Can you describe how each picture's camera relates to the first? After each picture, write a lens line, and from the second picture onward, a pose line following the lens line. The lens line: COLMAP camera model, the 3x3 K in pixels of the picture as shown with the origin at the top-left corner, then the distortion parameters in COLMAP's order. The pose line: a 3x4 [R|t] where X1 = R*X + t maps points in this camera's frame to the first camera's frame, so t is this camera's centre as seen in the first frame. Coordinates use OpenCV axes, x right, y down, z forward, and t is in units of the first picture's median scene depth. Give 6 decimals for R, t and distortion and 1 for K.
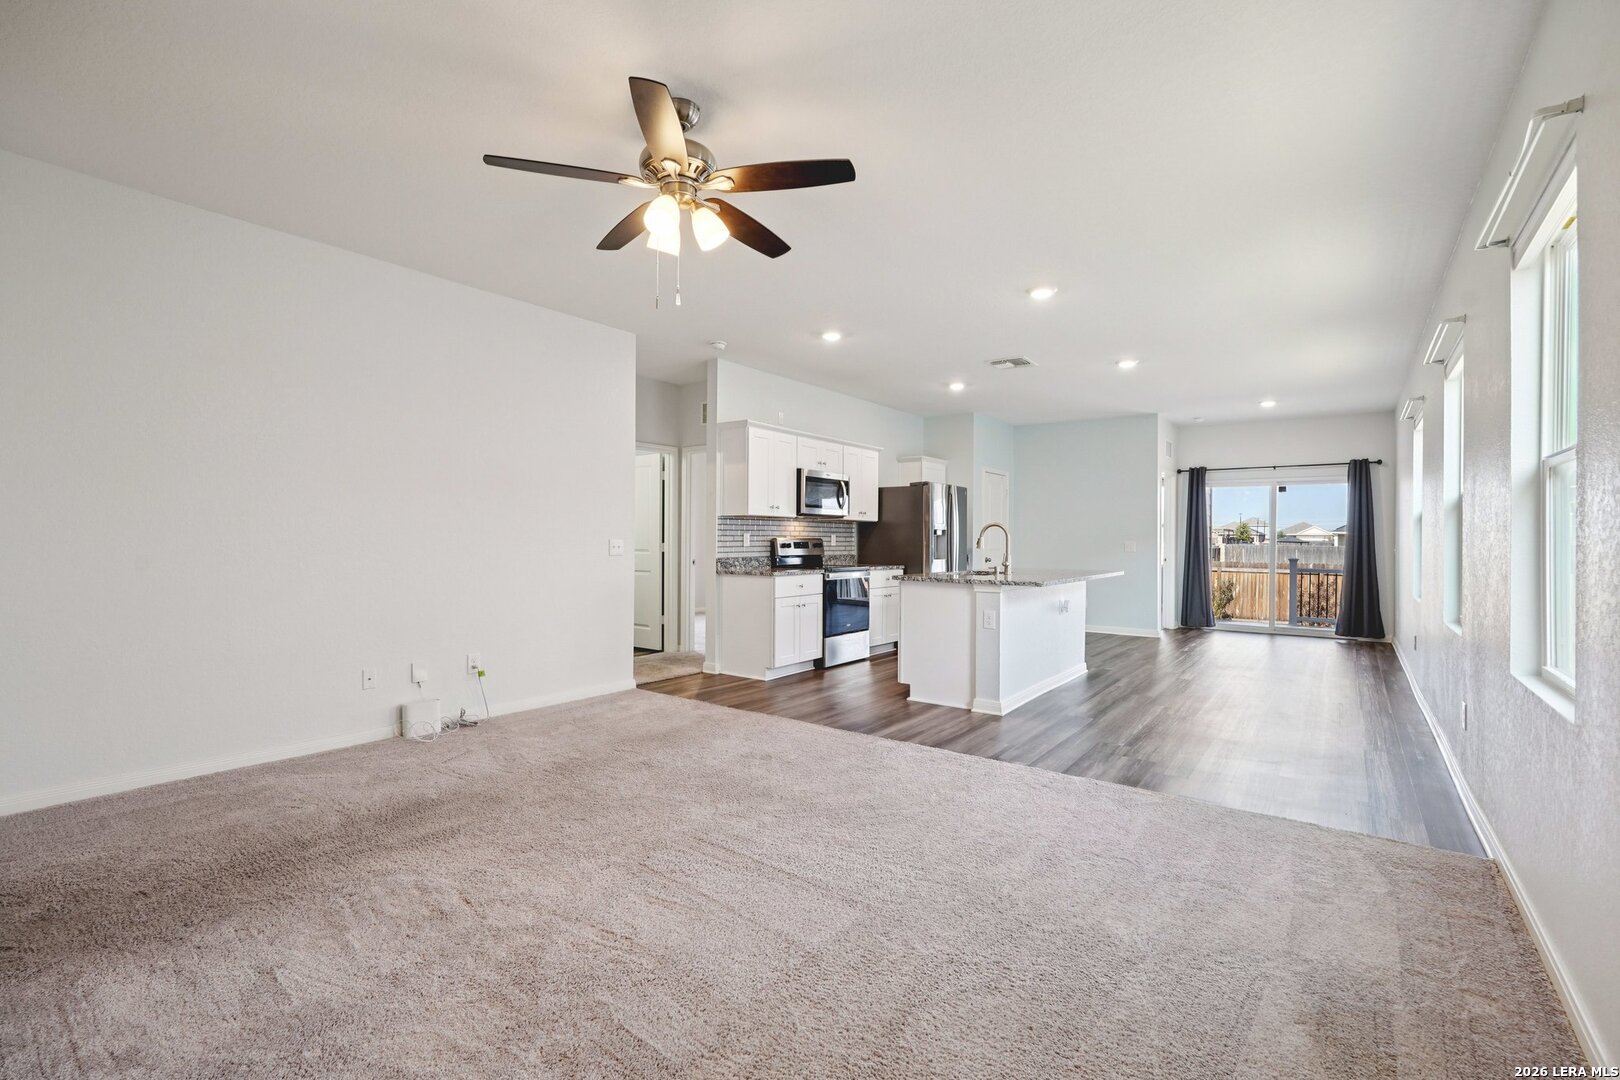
lens RADIAL K [[726.1, 0, 810.2], [0, 726.1, 535.1], [0, 0, 1]] dist [0.002173, 0.000302]
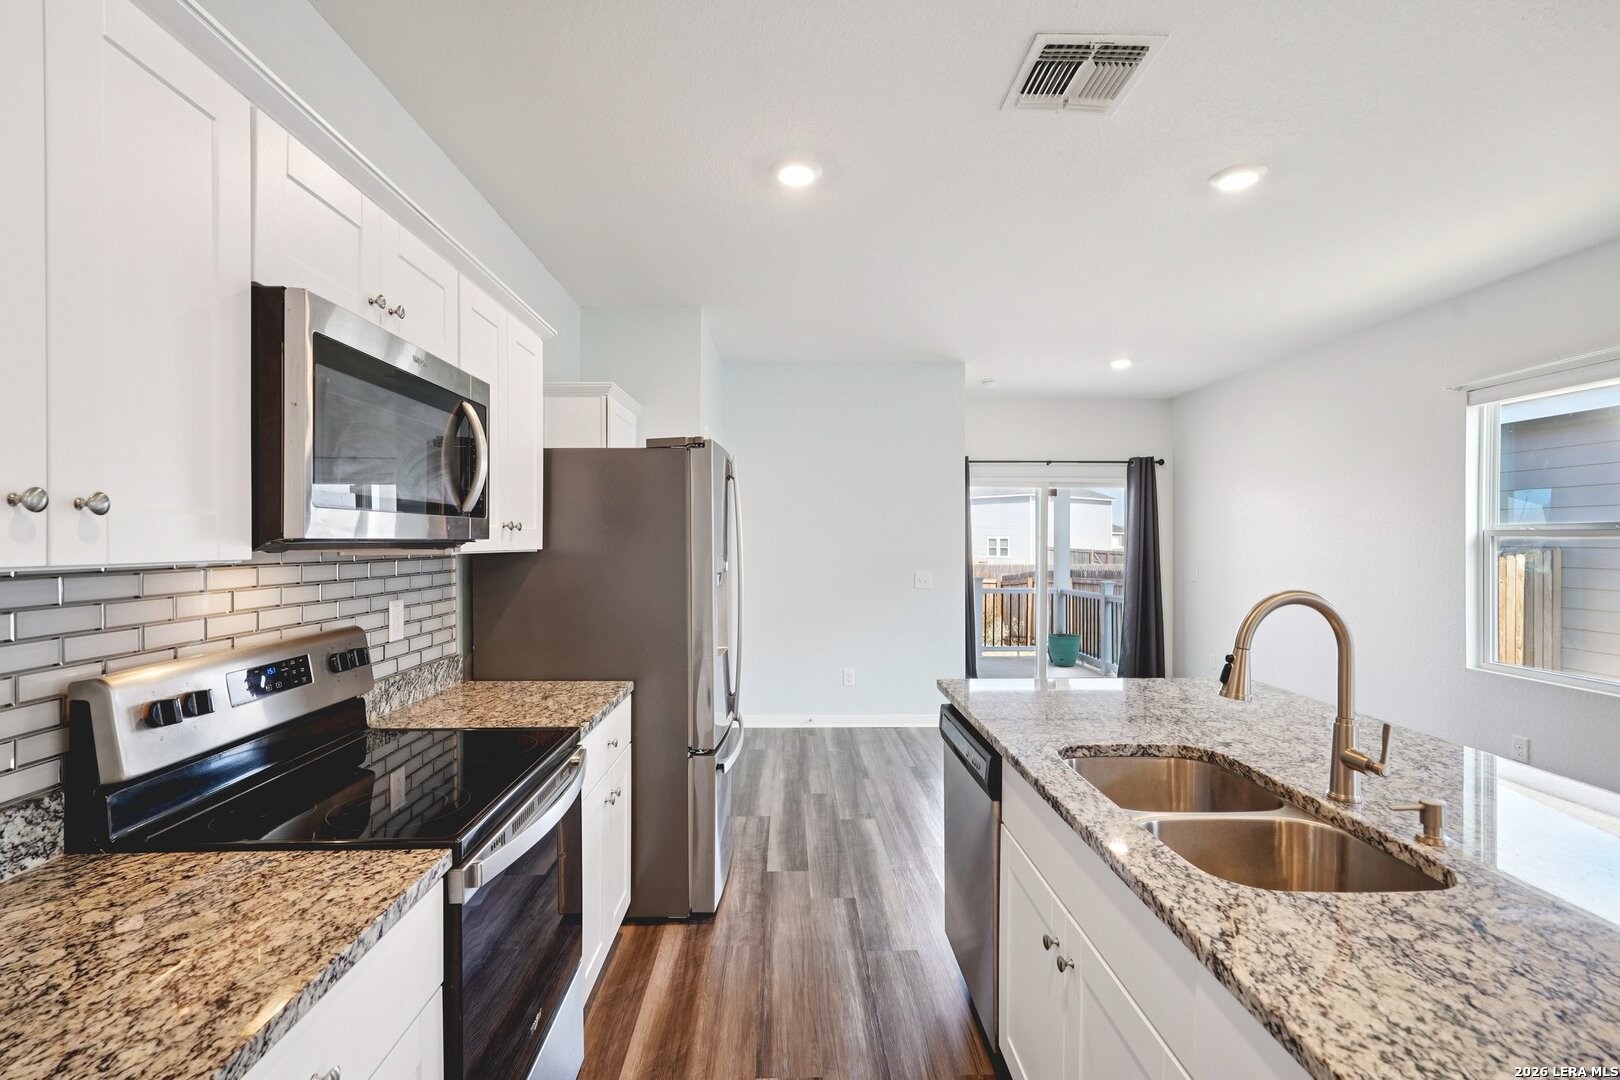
lens RADIAL K [[743.6, 0, 803.2], [0, 743.6, 543.7], [0, 0, 1]] dist [-0.015069, 0.009113]
pose [[0.789936, -0.011355, 0.613084, -0.018105], [0.003932, 0.999902, 0.013452, -0.024035], [-0.613176, -0.008215, 0.789903, 0.604491]]
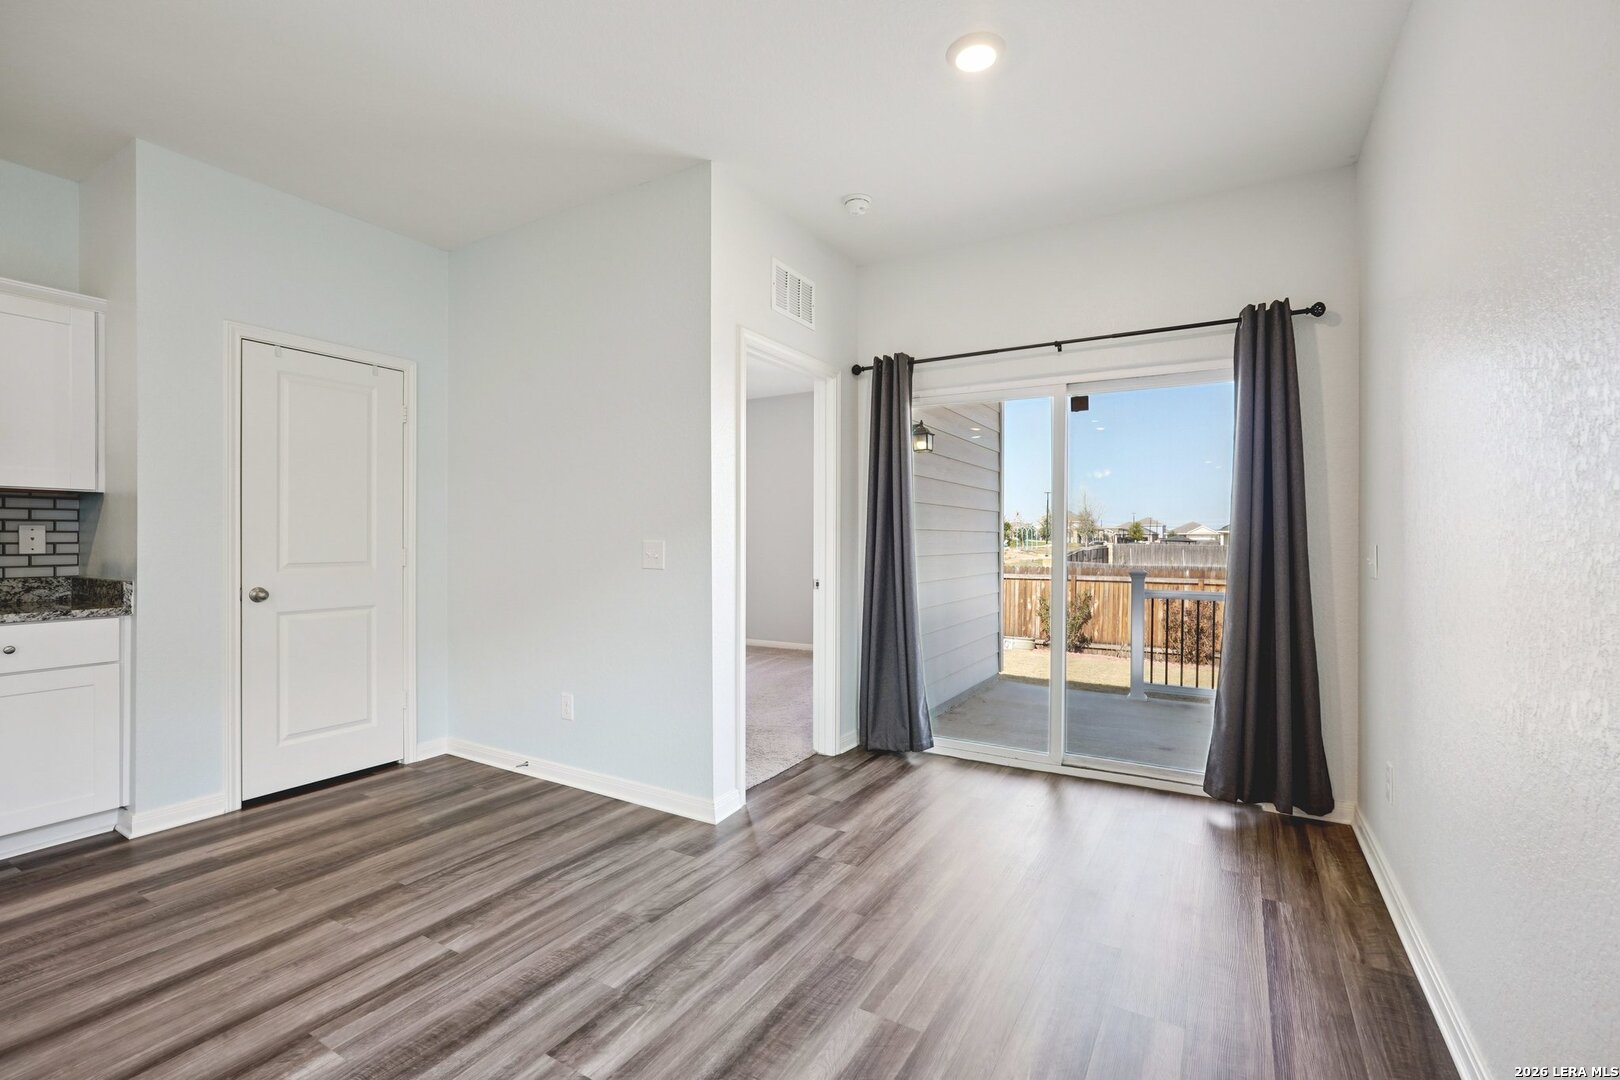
lens RADIAL K [[715.8, 0, 810.0], [0, 715.8, 540.0], [0, 0, 1]] dist [-0.009684, 0.000424]
pose [[0.994800, -0.005324, 0.101710, 0.504372], [0.004881, 0.999978, 0.004599, 0.008040], [-0.101733, -0.004079, 0.994803, 0.684400]]
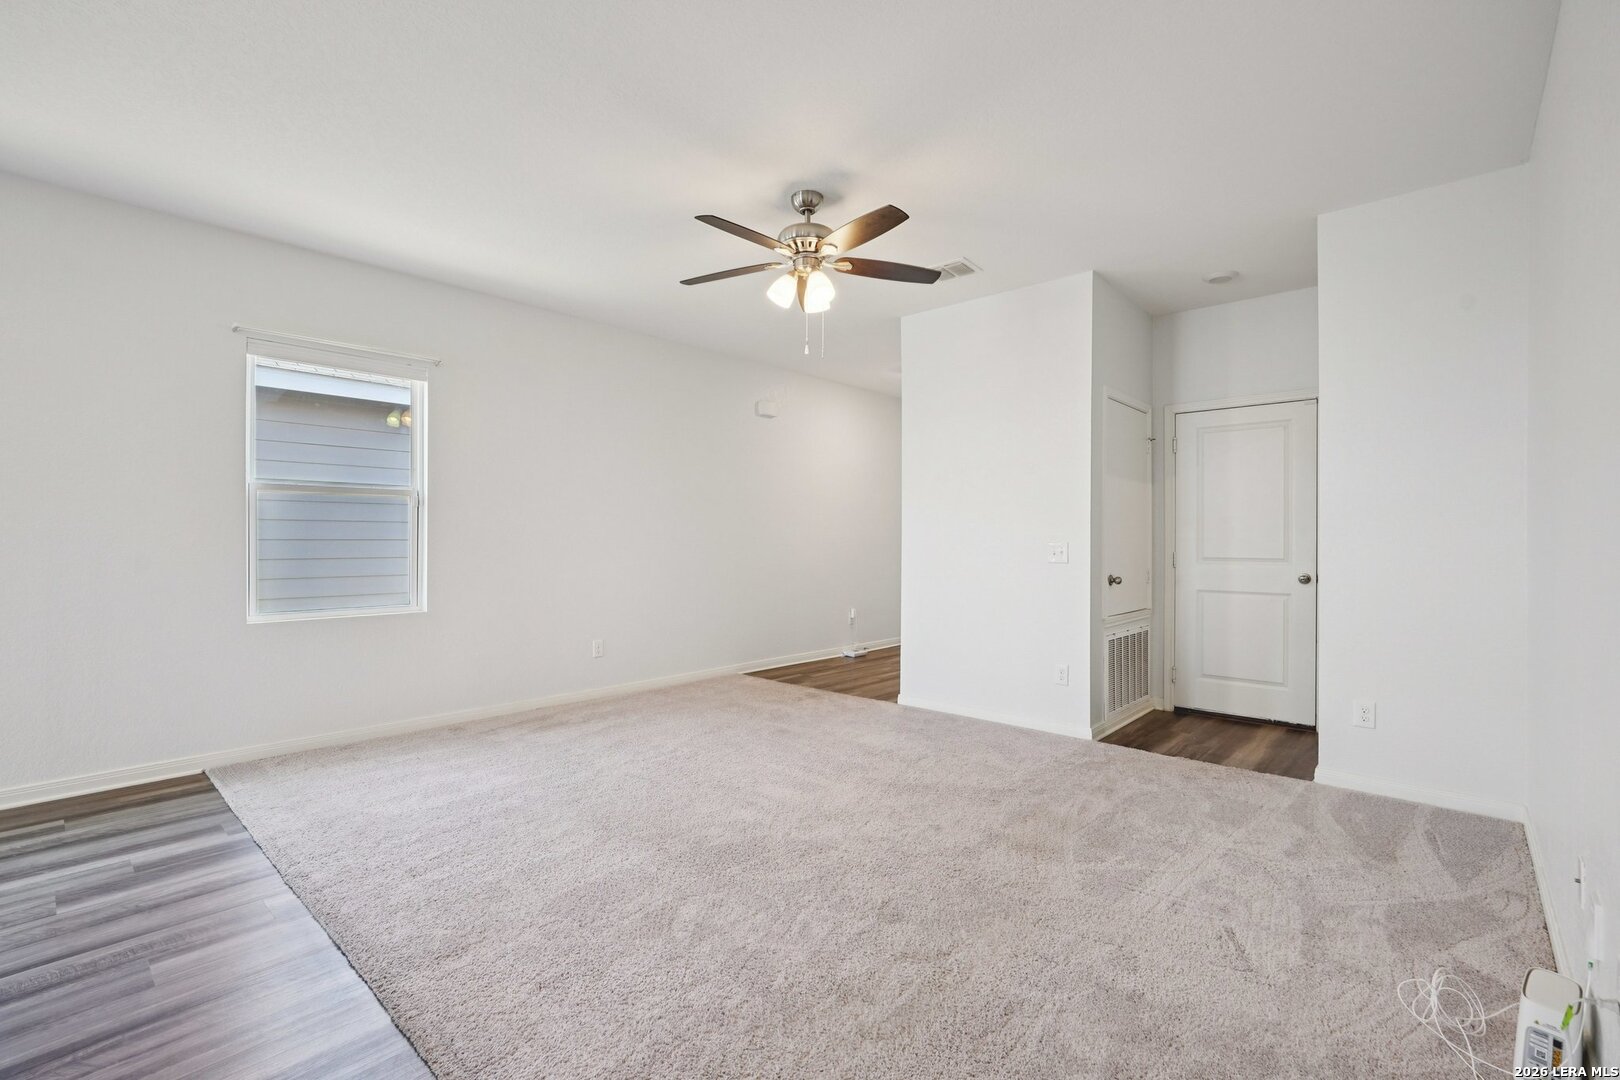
lens RADIAL K [[723.8, 0, 807.6], [0, 723.8, 534.4], [0, 0, 1]] dist [-0.011751, 0.006481]
pose [[-0.994504, -0.012728, 0.103924, -0.095493], [-0.013727, 0.999866, -0.008903, 0.002926], [-0.103797, -0.010281, -0.994545, 0.696223]]
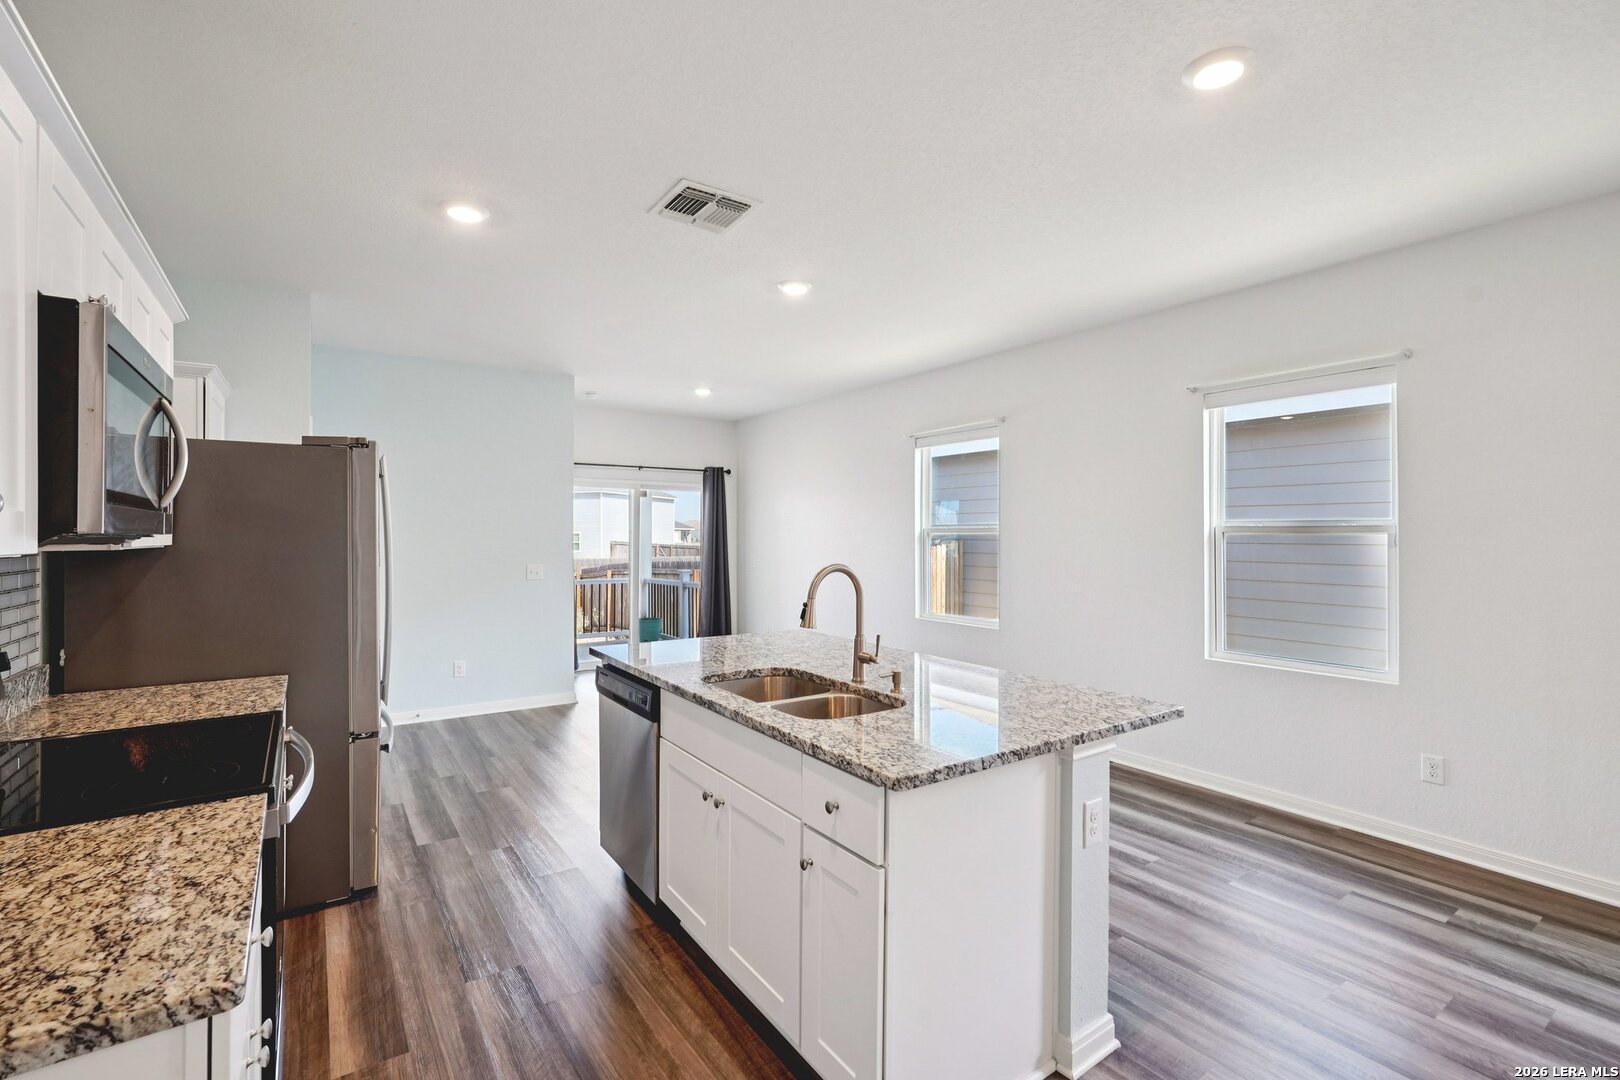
lens RADIAL K [[723.8, 0, 807.6], [0, 723.8, 534.4], [0, 0, 1]] dist [-0.011751, 0.006481]
pose [[0.324993, -0.007186, 0.945689, -0.100465], [-0.001830, 0.999964, 0.008227, -0.024793], [-0.945715, -0.004404, 0.324969, 0.586609]]
